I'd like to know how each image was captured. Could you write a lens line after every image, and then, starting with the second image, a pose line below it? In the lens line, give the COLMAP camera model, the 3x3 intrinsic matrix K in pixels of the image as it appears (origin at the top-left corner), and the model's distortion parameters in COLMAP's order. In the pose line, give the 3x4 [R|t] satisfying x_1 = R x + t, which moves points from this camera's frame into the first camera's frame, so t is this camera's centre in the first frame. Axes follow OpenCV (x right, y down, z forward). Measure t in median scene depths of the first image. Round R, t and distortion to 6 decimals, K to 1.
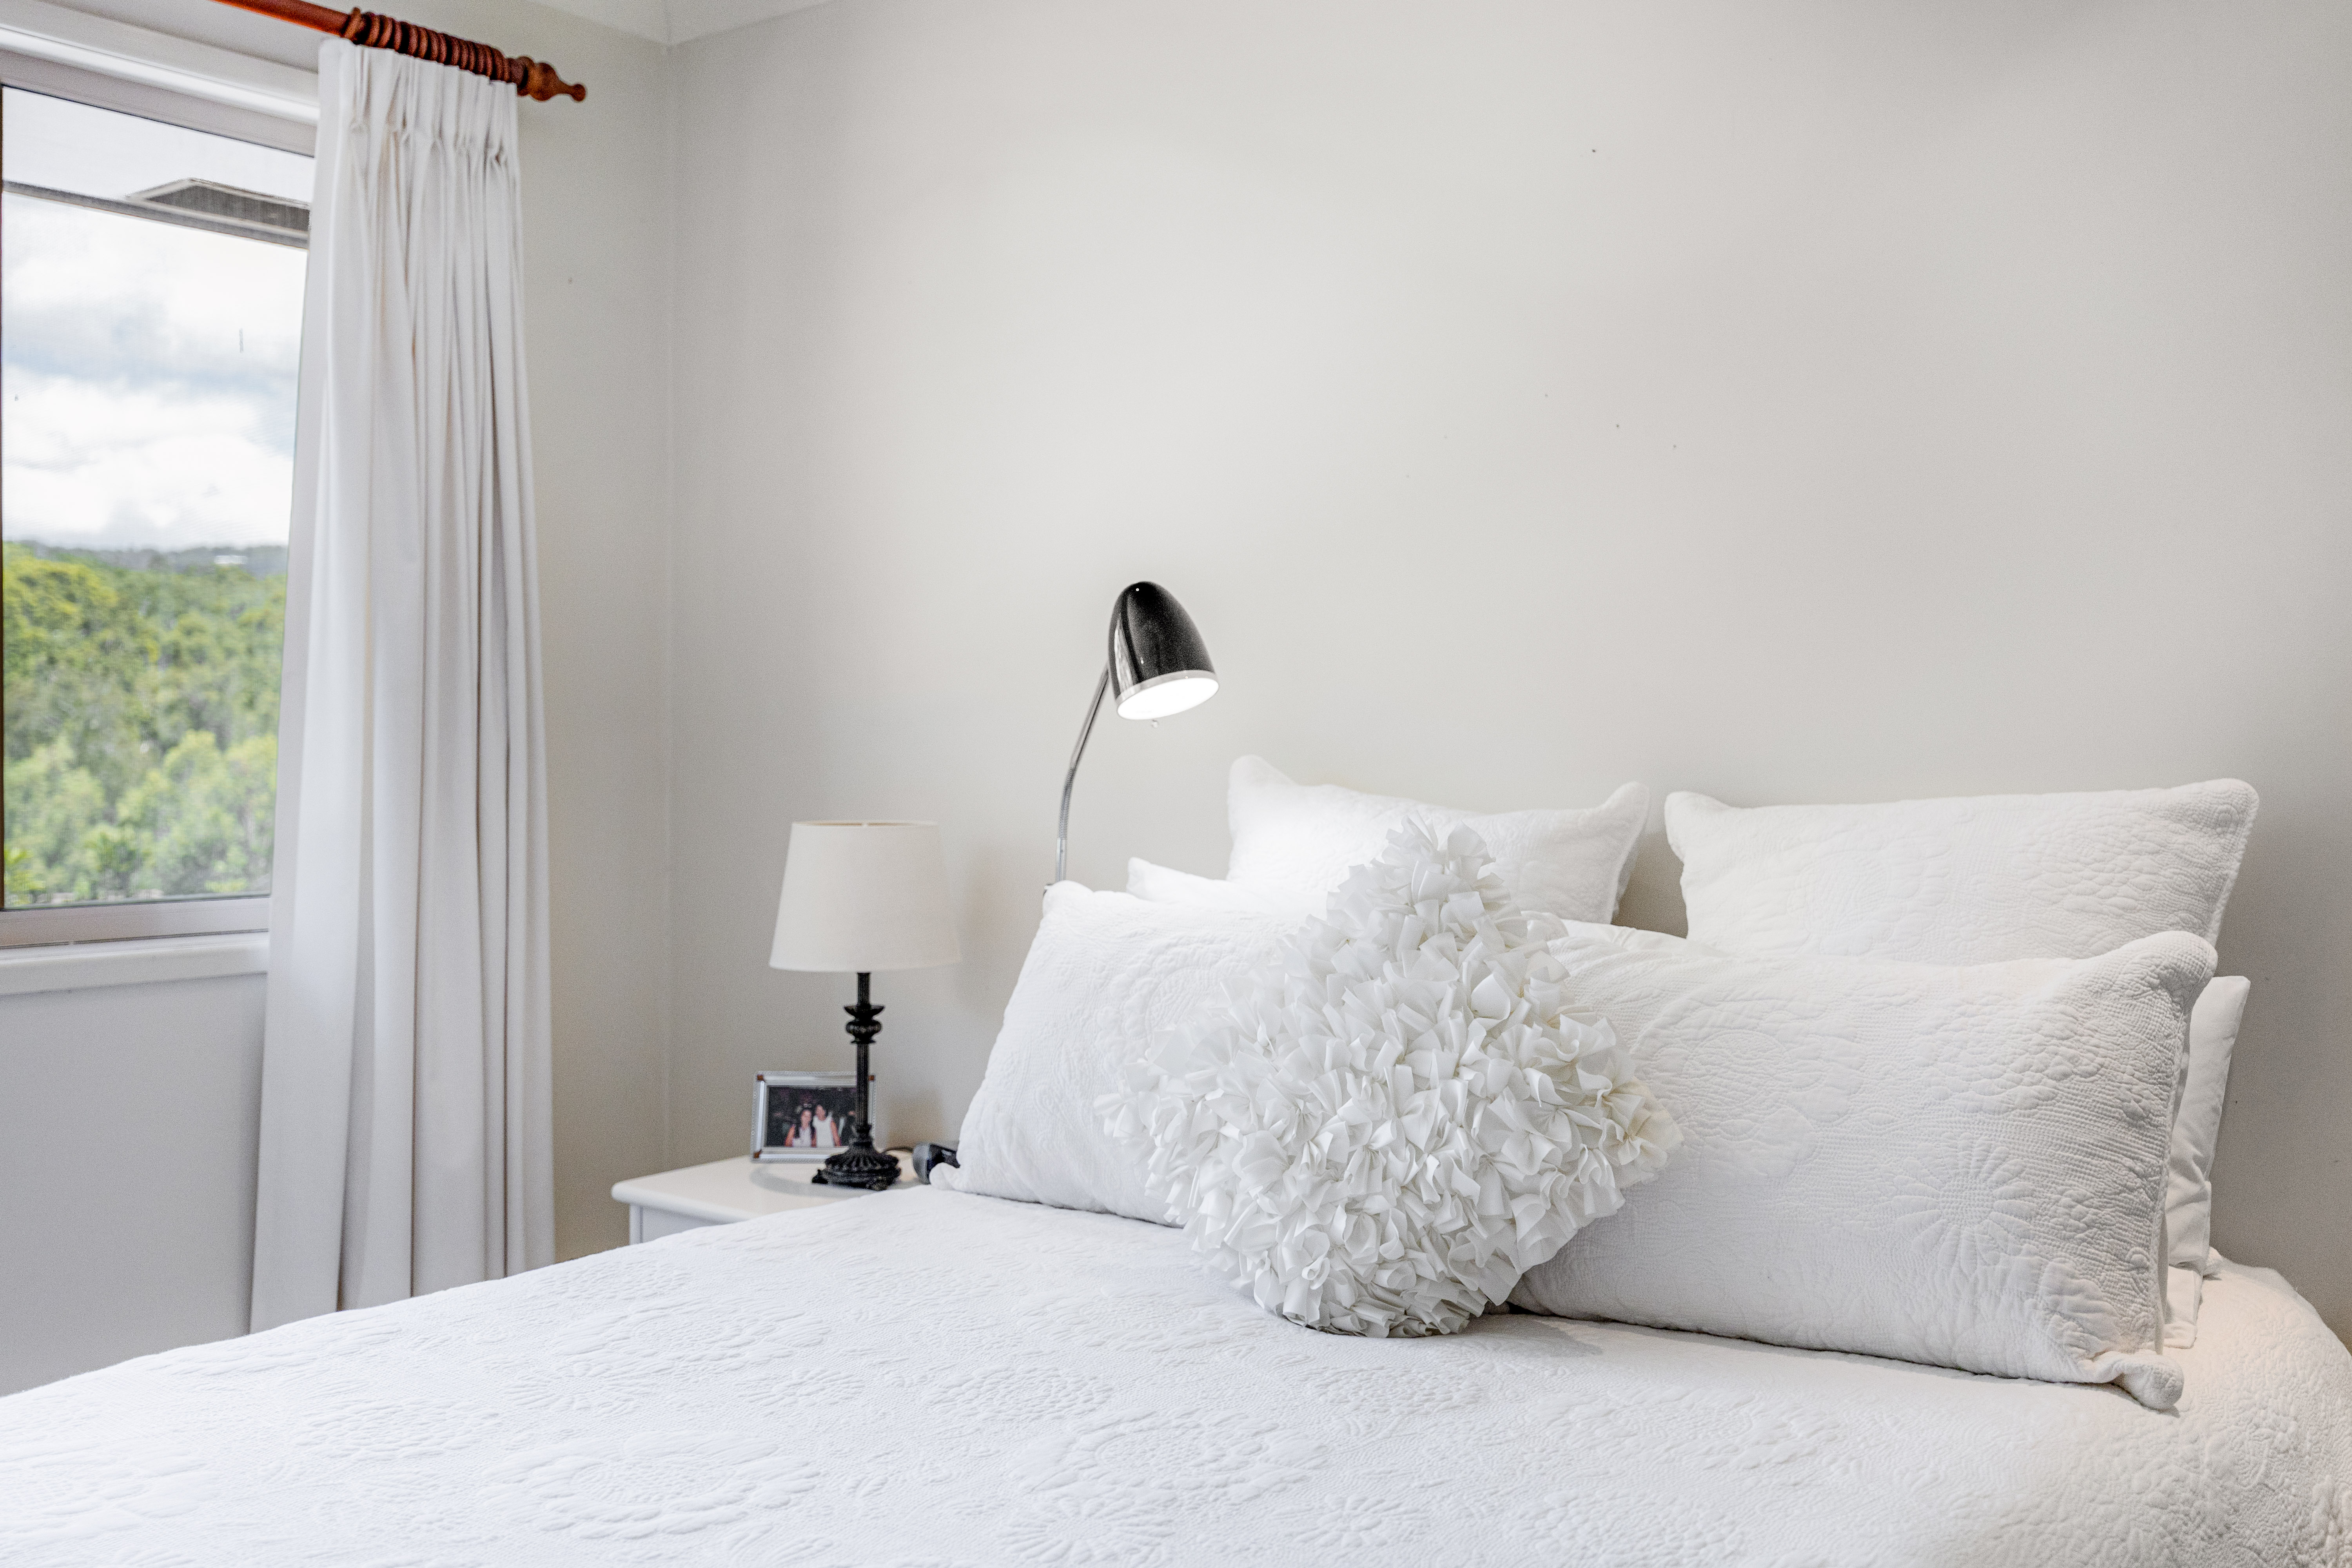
lens RADIAL K [[2209.6, 0, 1177.6], [0, 2209.6, 742.7], [0, 0, 1]] dist [0.060533, -0.088865]
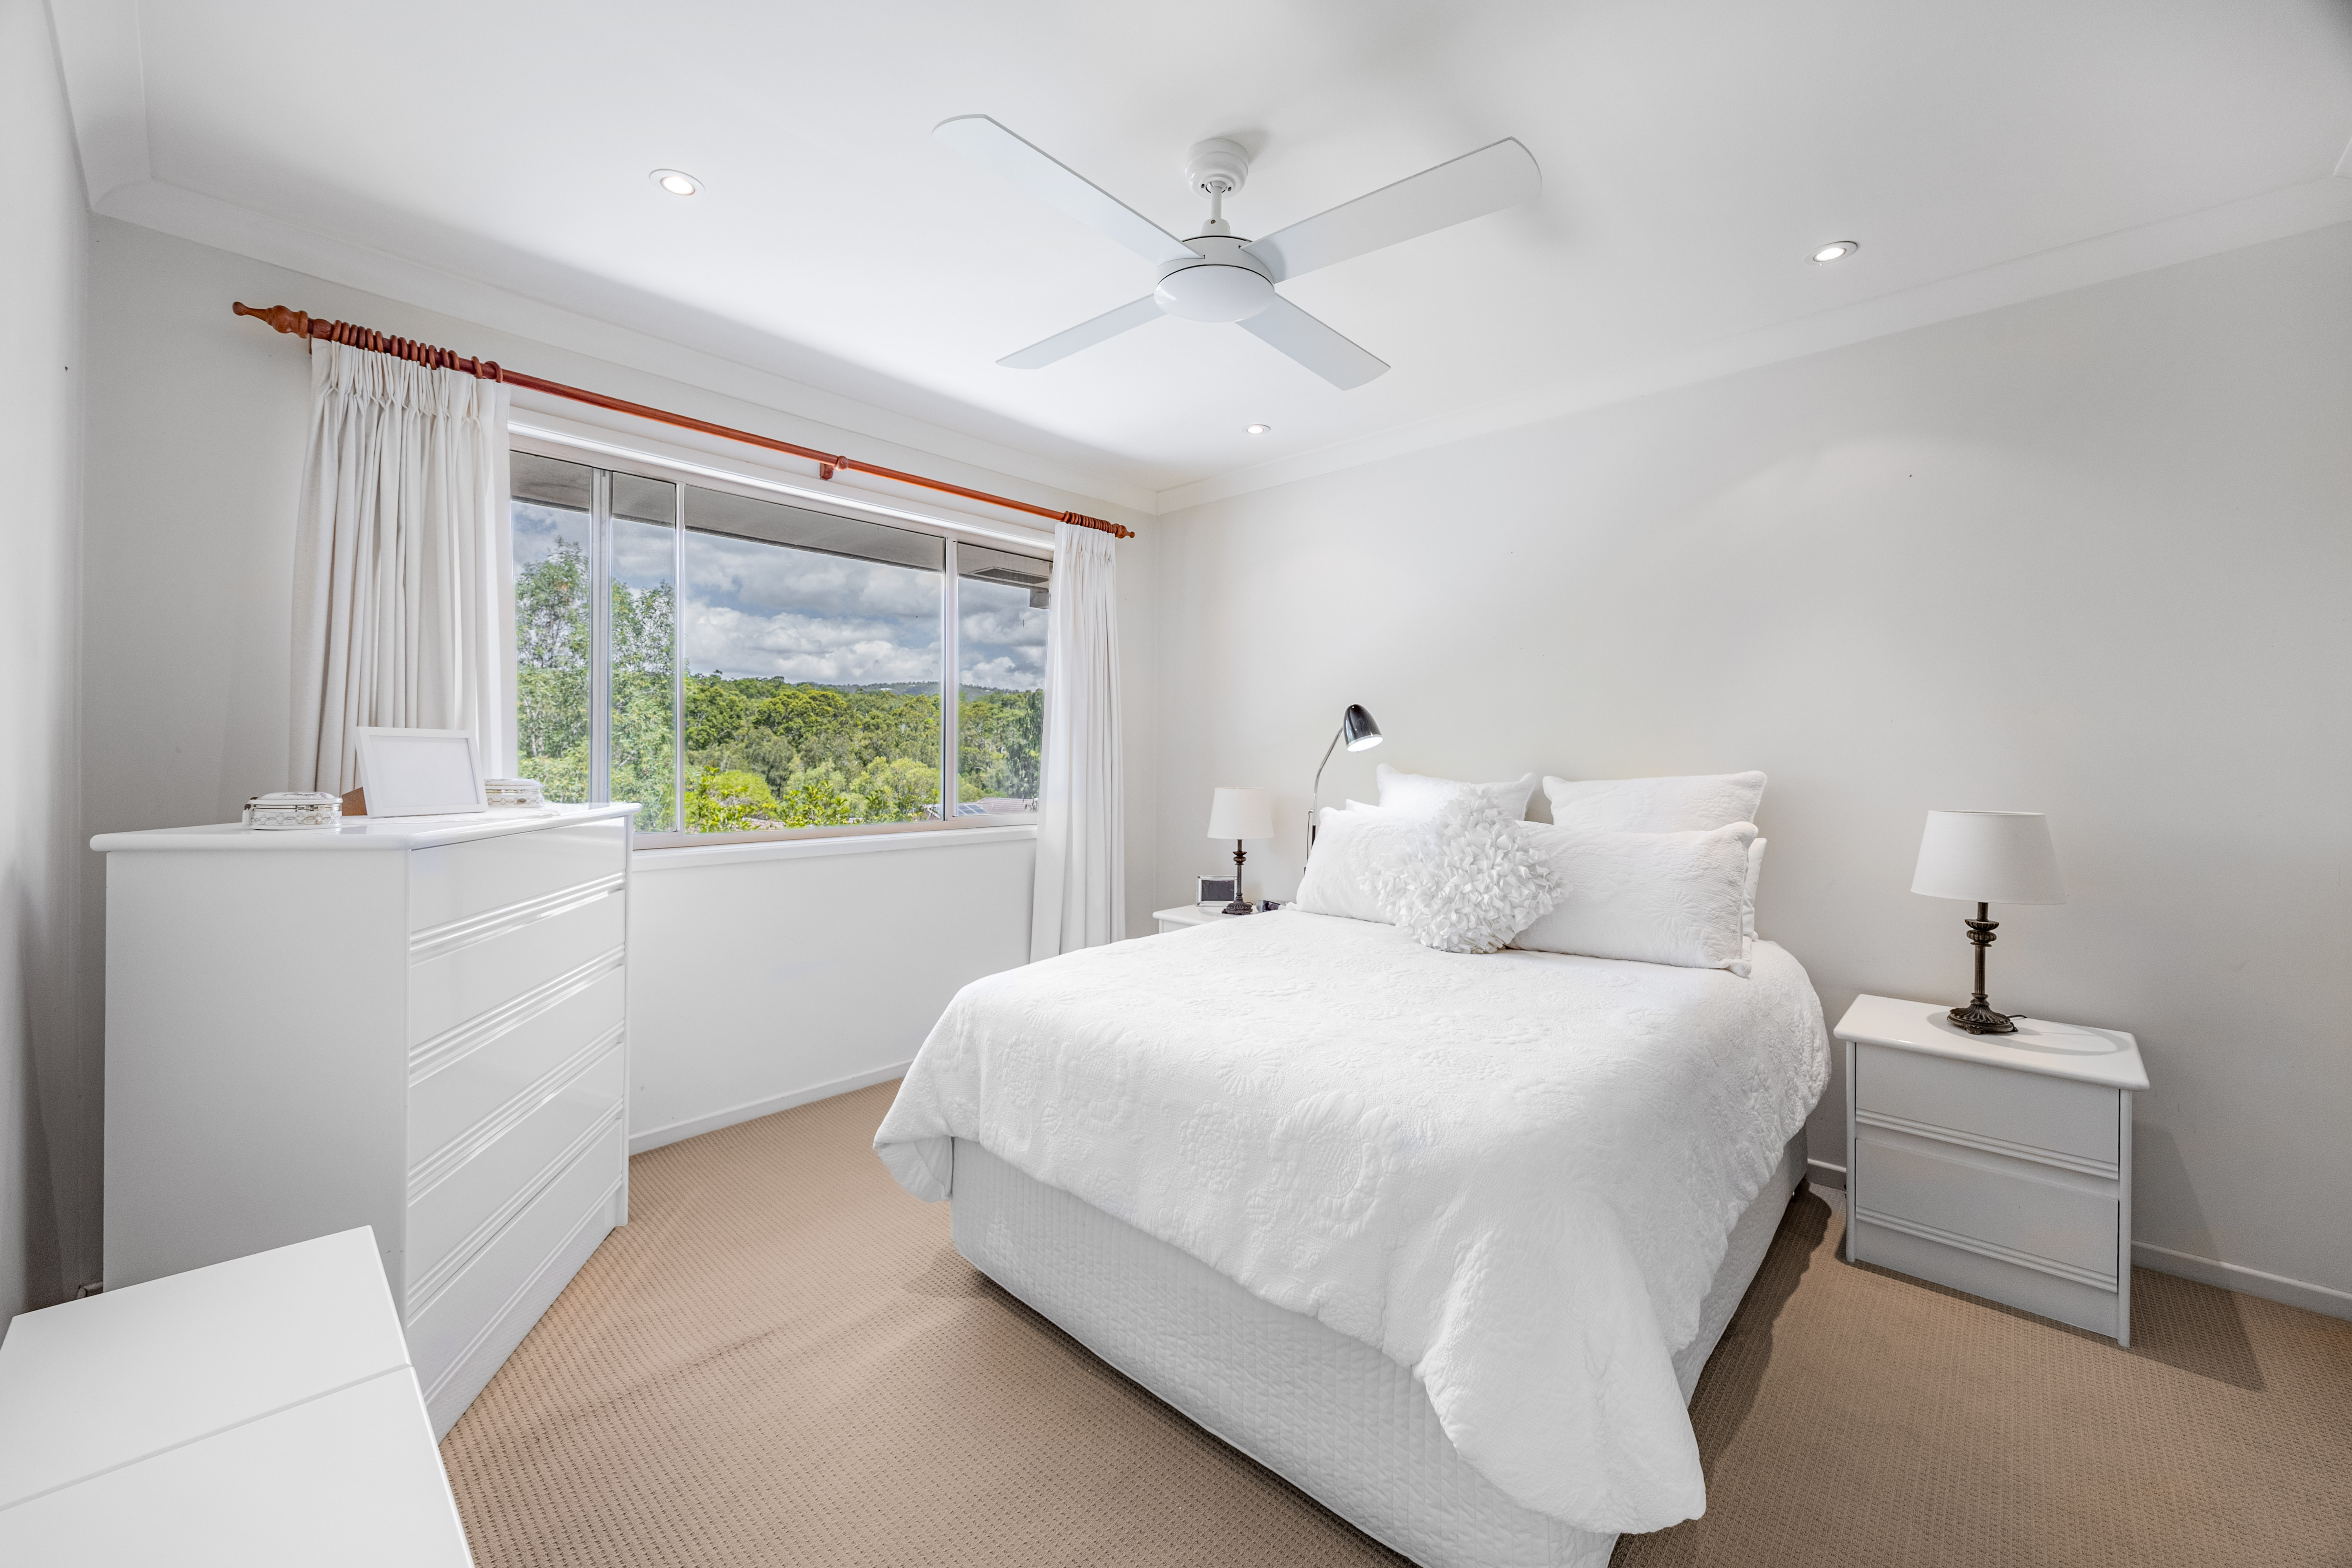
lens RADIAL K [[900.8, 0, 1160.7], [0, 900.8, 749.5], [0, 0, 1]] dist [-0.000285, -0.000062]
pose [[0.994087, -0.004068, -0.108512, -0.182530], [0.002878, 0.999934, -0.011119, -0.000004], [0.108550, 0.010741, 0.994033, -0.264204]]
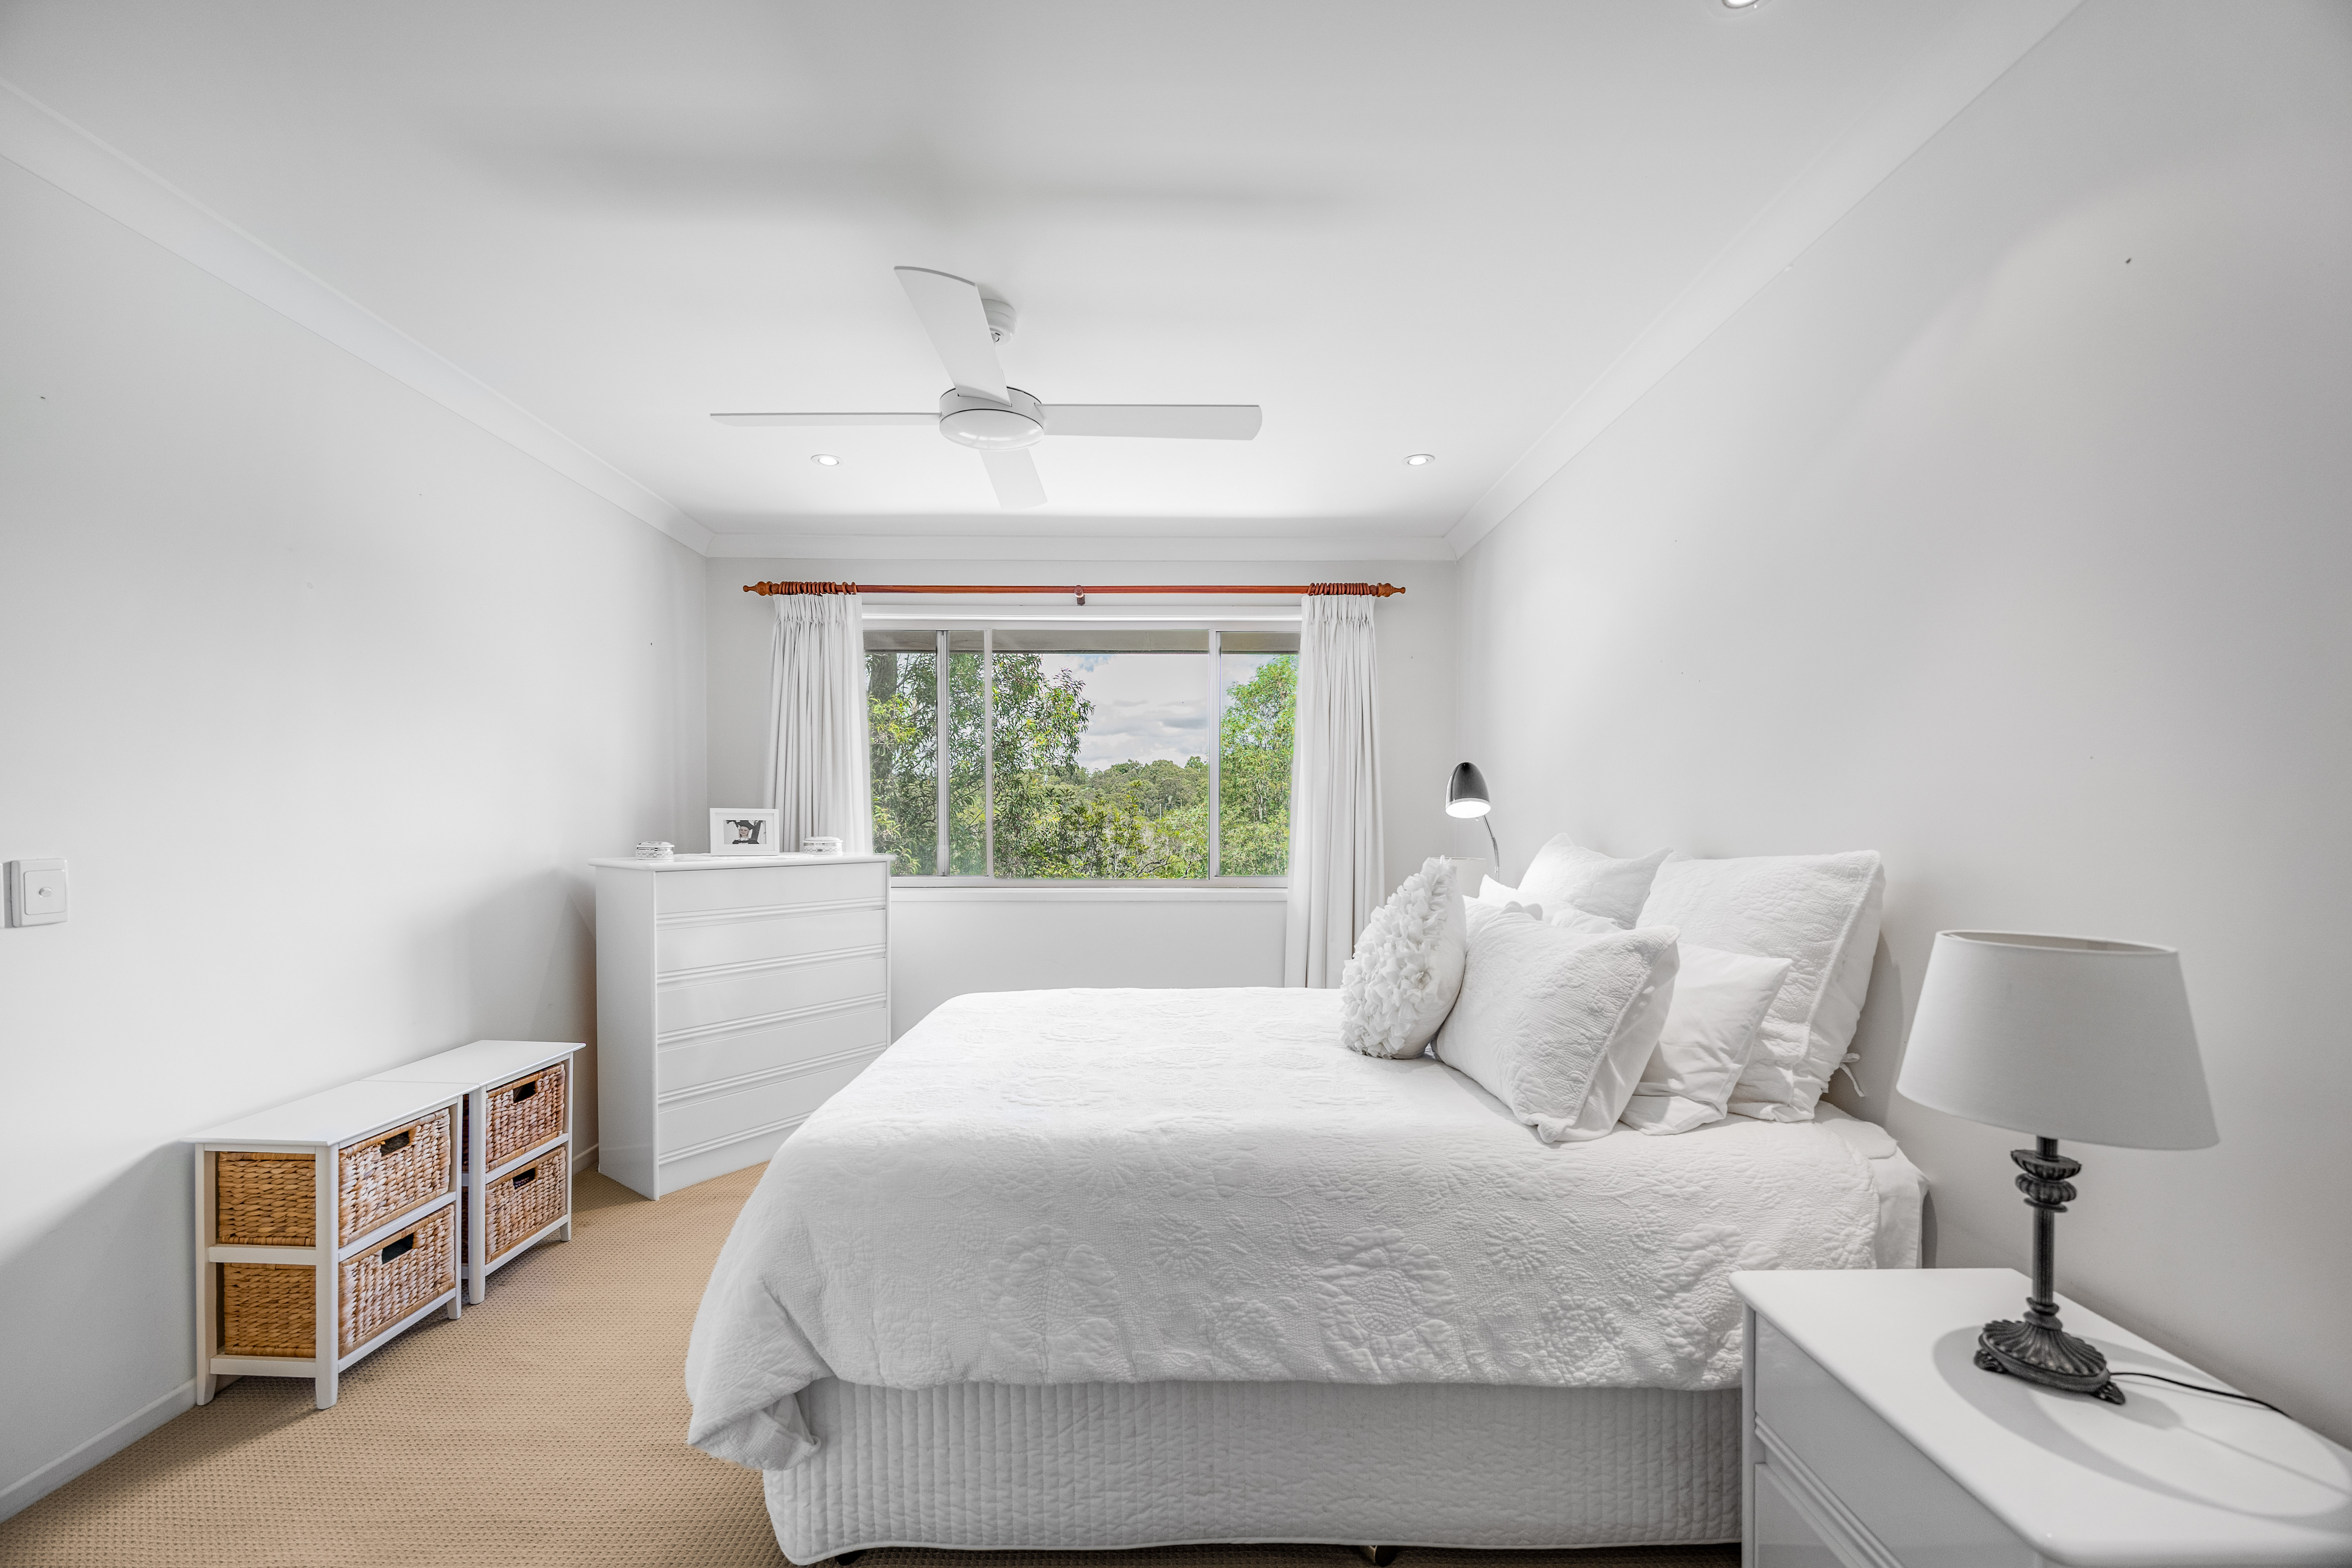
lens RADIAL K [[908.3, 0, 1177.7], [0, 908.3, 824.4], [0, 0, 1]] dist [-0.000329, -0.000069]
pose [[0.608426, -0.000124, -0.793611, 0.771891], [-0.000409, 1.000000, -0.000470, -0.003099], [0.793611, 0.000611, 0.608426, 0.164885]]
